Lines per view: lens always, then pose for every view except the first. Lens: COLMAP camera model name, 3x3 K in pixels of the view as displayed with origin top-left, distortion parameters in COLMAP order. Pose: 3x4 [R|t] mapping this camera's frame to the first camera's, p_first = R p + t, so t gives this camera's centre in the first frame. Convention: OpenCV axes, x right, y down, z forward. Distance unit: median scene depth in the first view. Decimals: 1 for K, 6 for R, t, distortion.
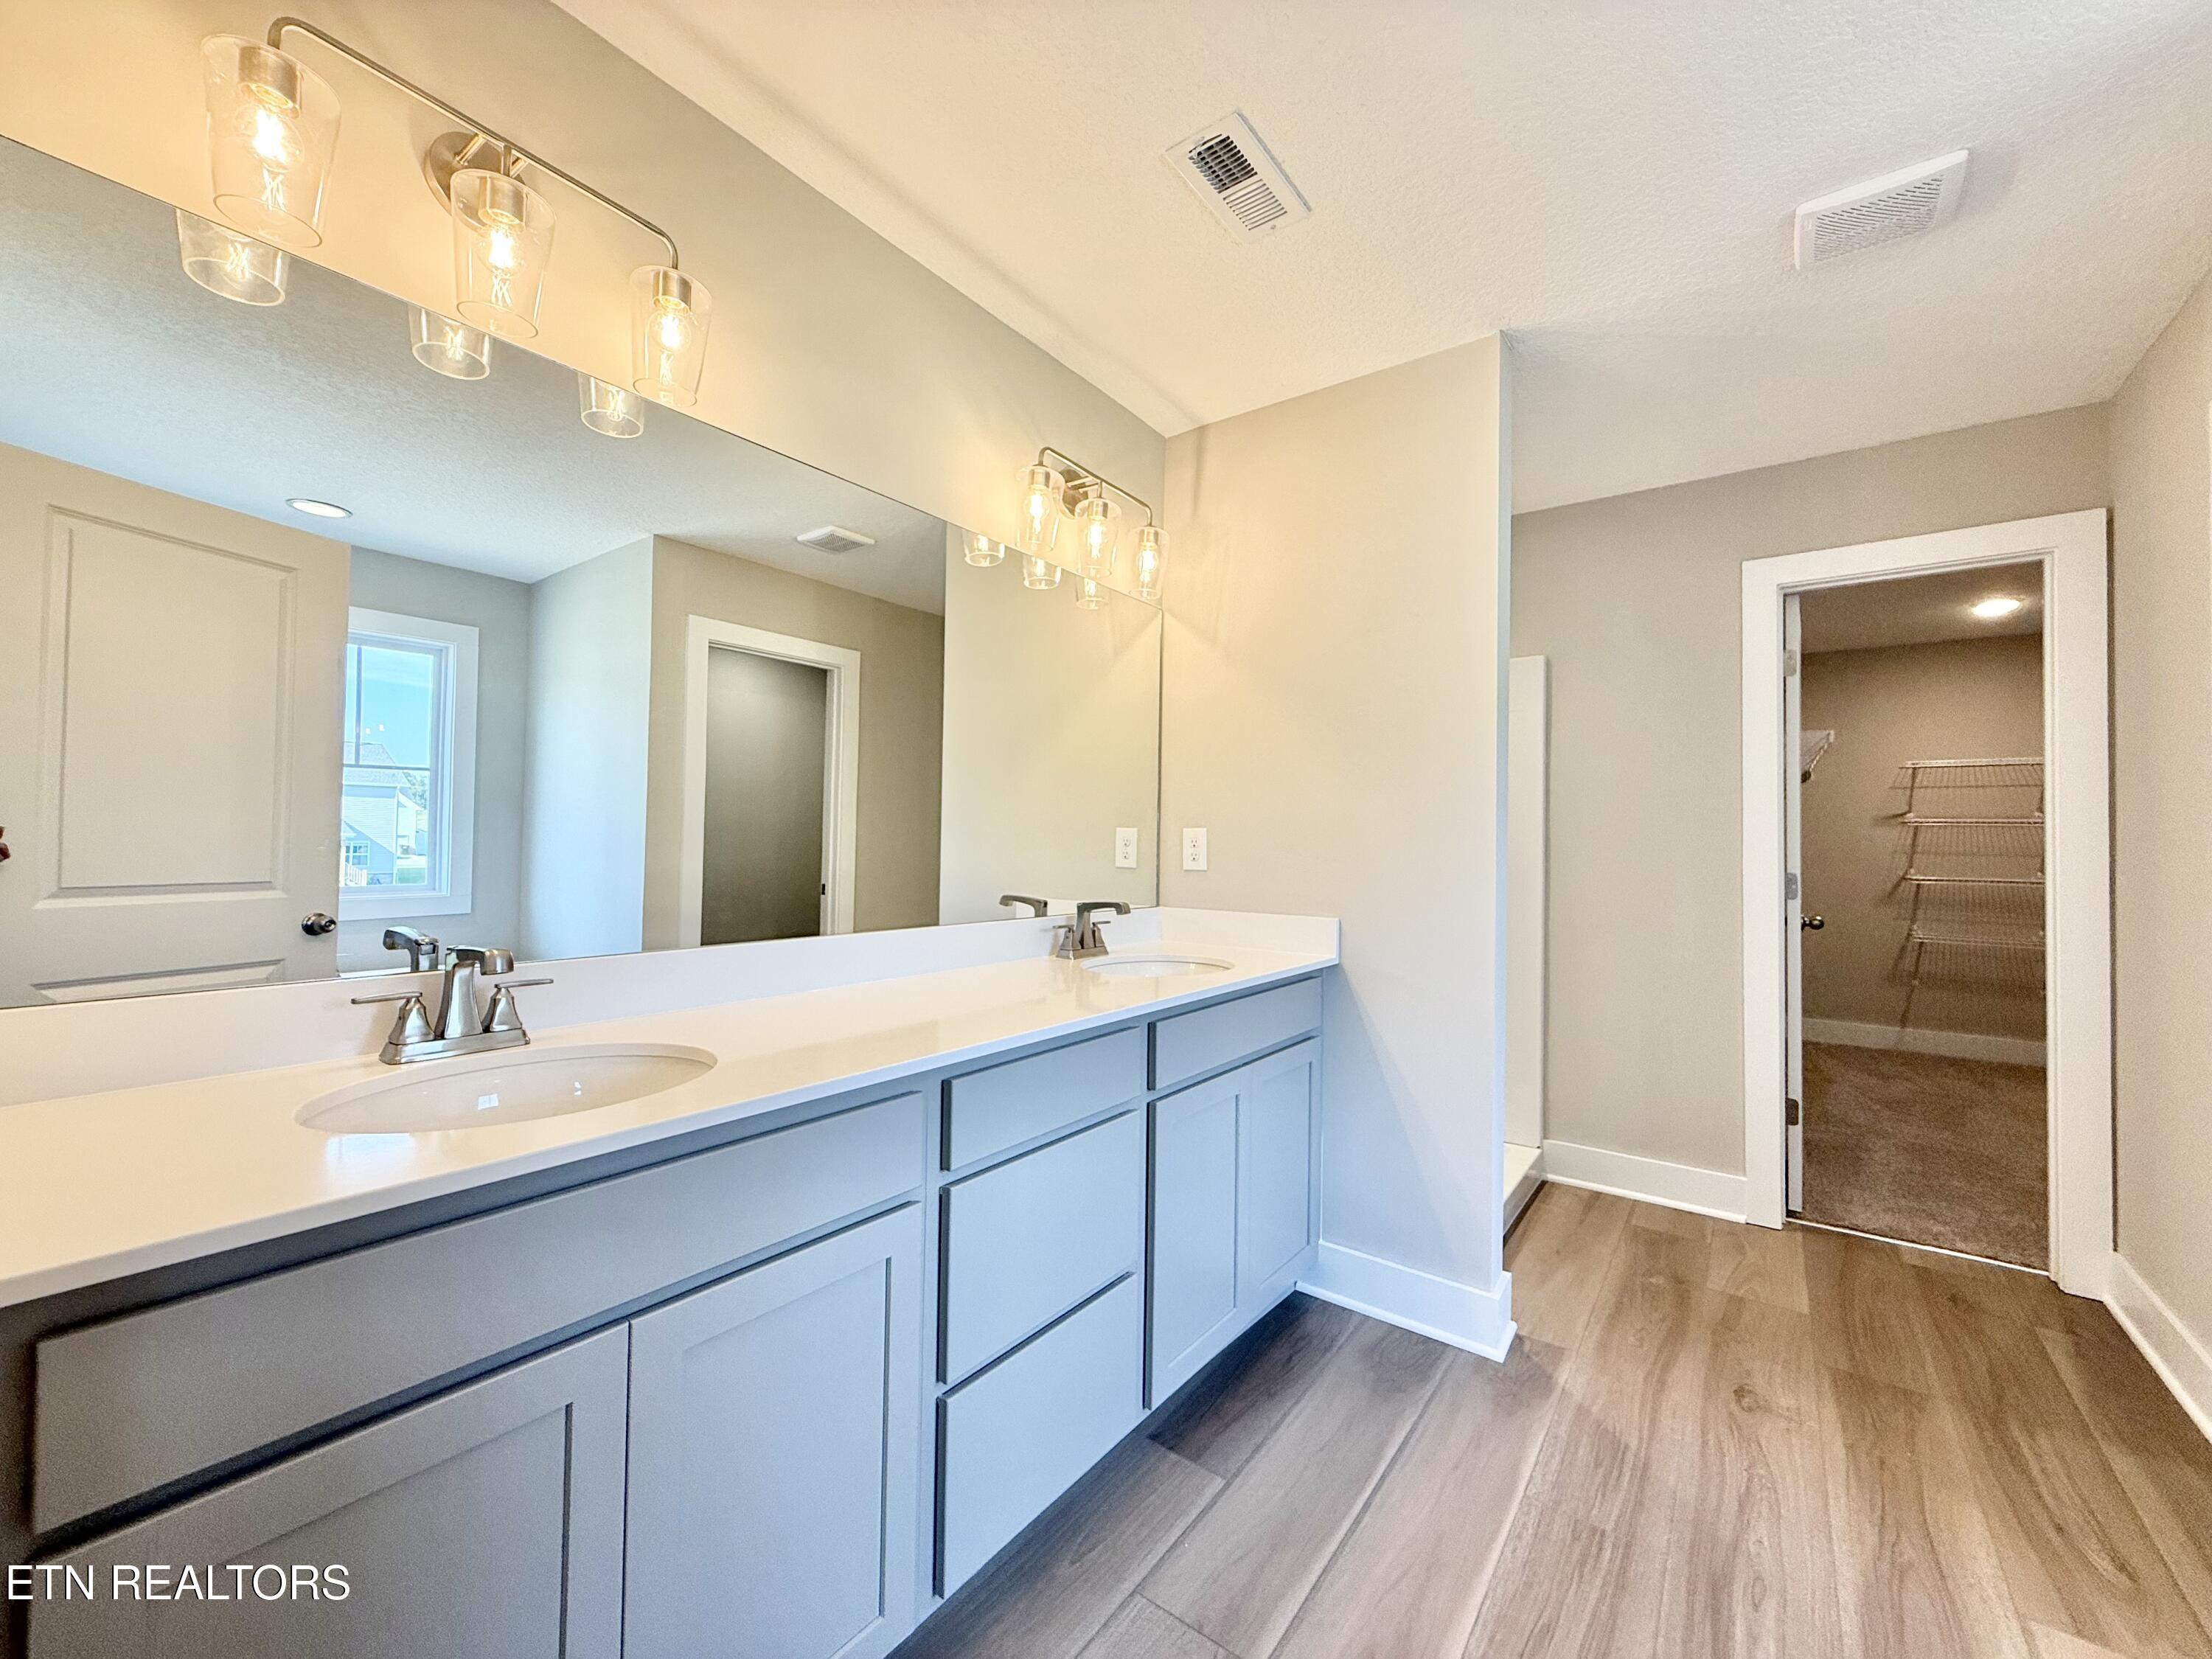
lens RADIAL K [[881.6, 0, 1101.5], [0, 881.6, 828.7], [0, 0, 1]] dist [-0.000160, -0.000246]
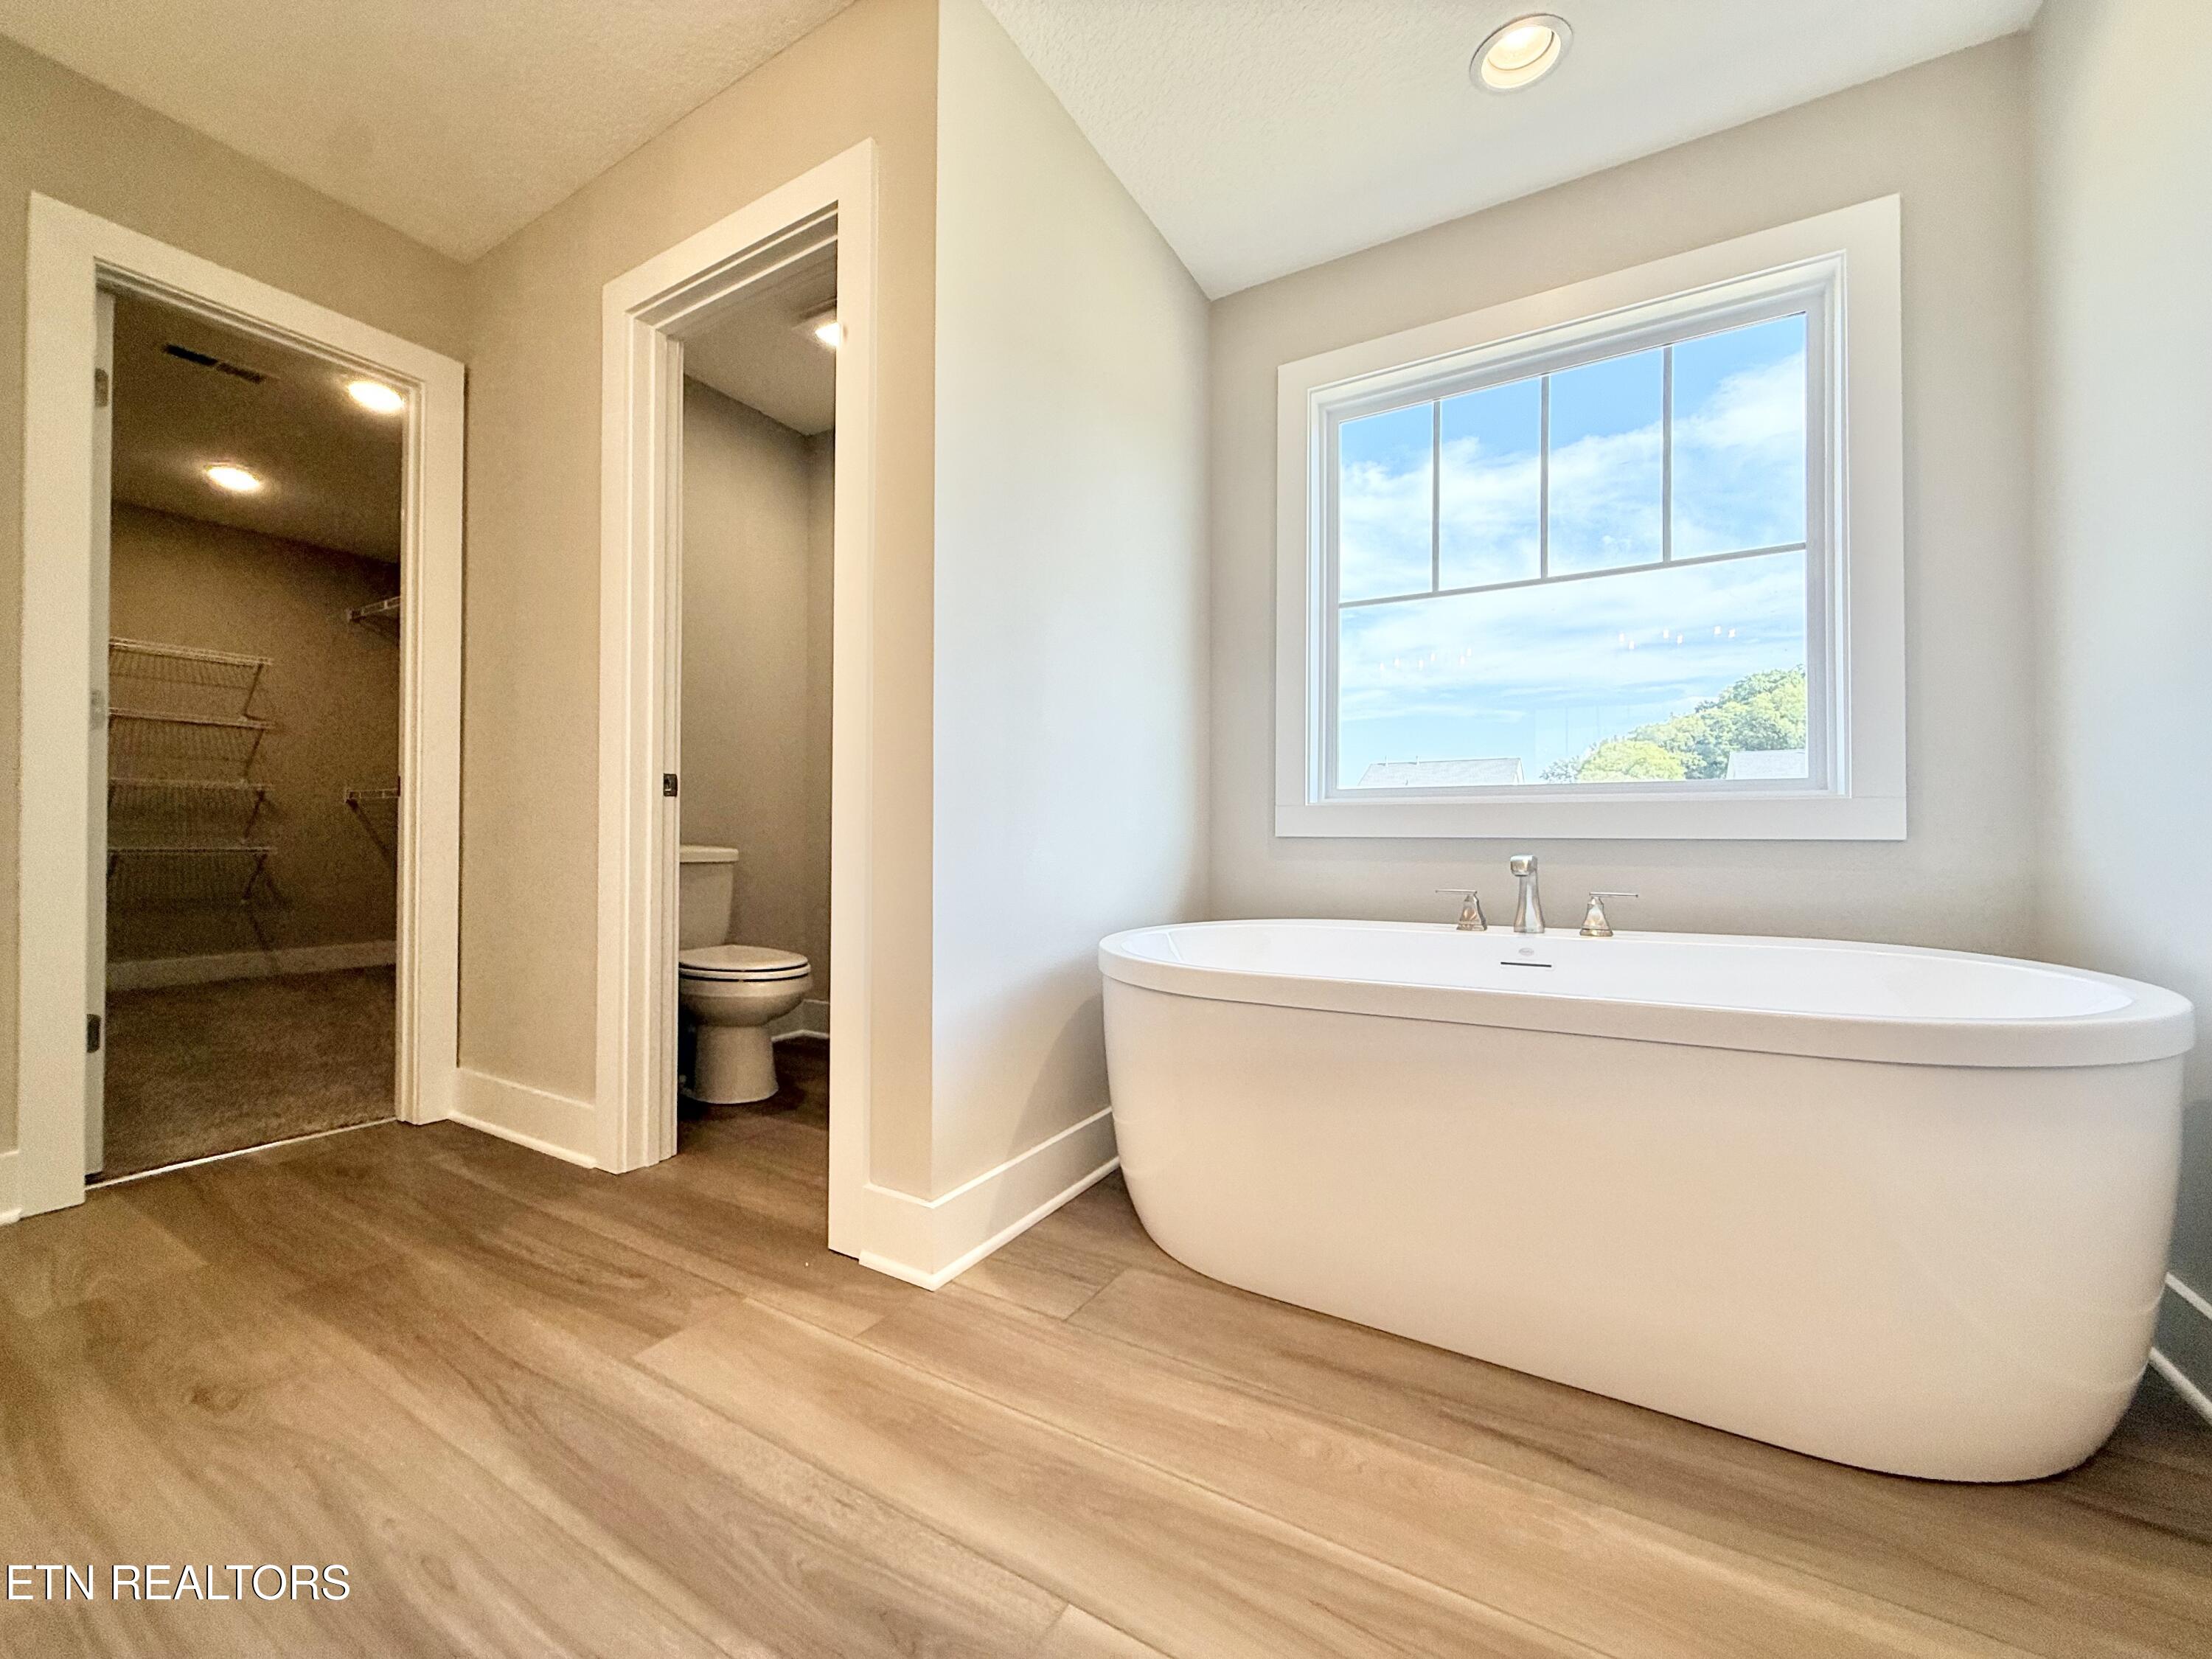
lens RADIAL K [[872.8, 0, 1099.3], [0, 872.8, 826.1], [0, 0, 1]] dist [0.001107, 0.000172]
pose [[-0.094605, -0.011163, 0.995452, 0.025287], [-0.022608, 0.999703, 0.009062, 0.201052], [-0.995258, -0.021648, -0.094829, 0.417035]]
